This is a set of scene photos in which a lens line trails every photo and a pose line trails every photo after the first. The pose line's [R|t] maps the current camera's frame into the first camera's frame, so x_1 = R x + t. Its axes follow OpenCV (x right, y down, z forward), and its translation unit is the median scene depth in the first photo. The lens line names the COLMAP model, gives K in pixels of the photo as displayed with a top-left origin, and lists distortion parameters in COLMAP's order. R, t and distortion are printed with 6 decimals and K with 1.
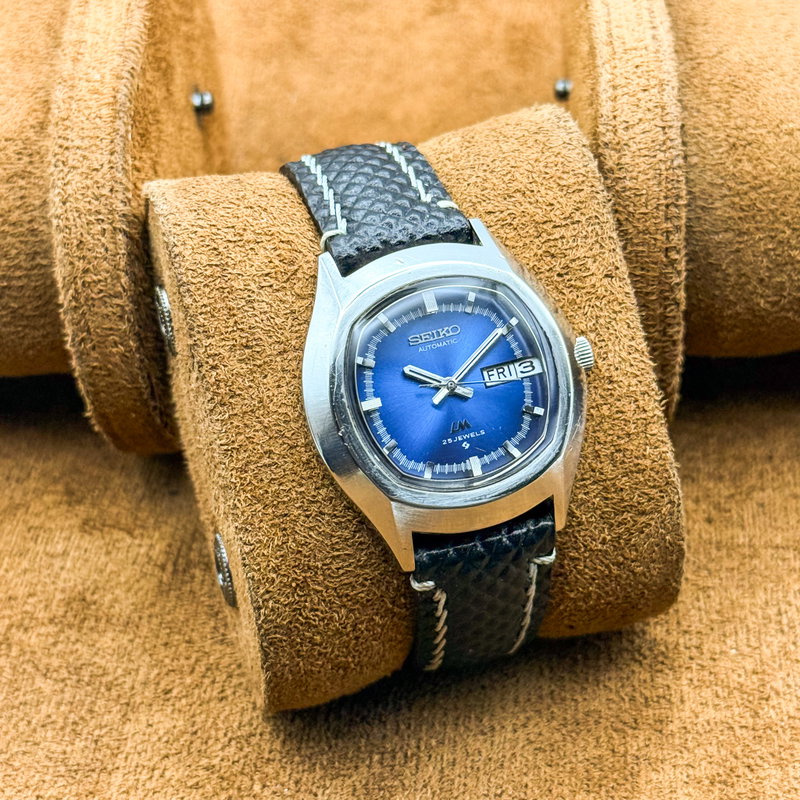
lens RADIAL K [[1889.6, 0, 400.0], [0, 1889.6, 400.0], [0, 0, 1]] dist [0.348086, -0.088270]
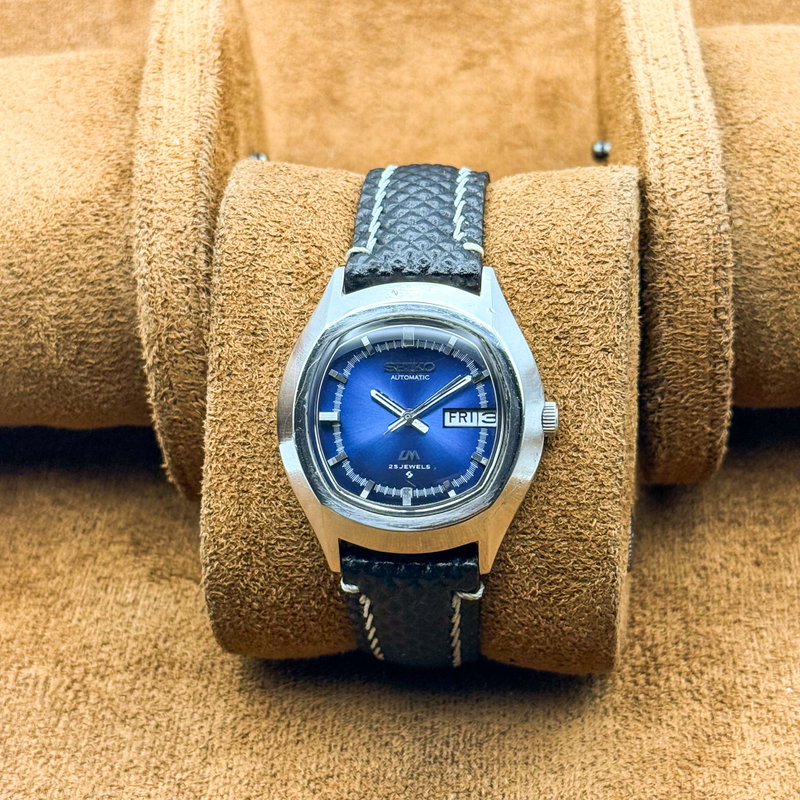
lens RADIAL K [[1889.6, 0, 400.0], [0, 1889.6, 400.0], [0, 0, 1]] dist [0.348086, -0.088270]
pose [[0.923079, 0.256825, -0.286297, 0.317019], [-0.233115, 0.965667, 0.114648, -0.134750], [0.305912, -0.039089, 0.951257, -0.019436]]
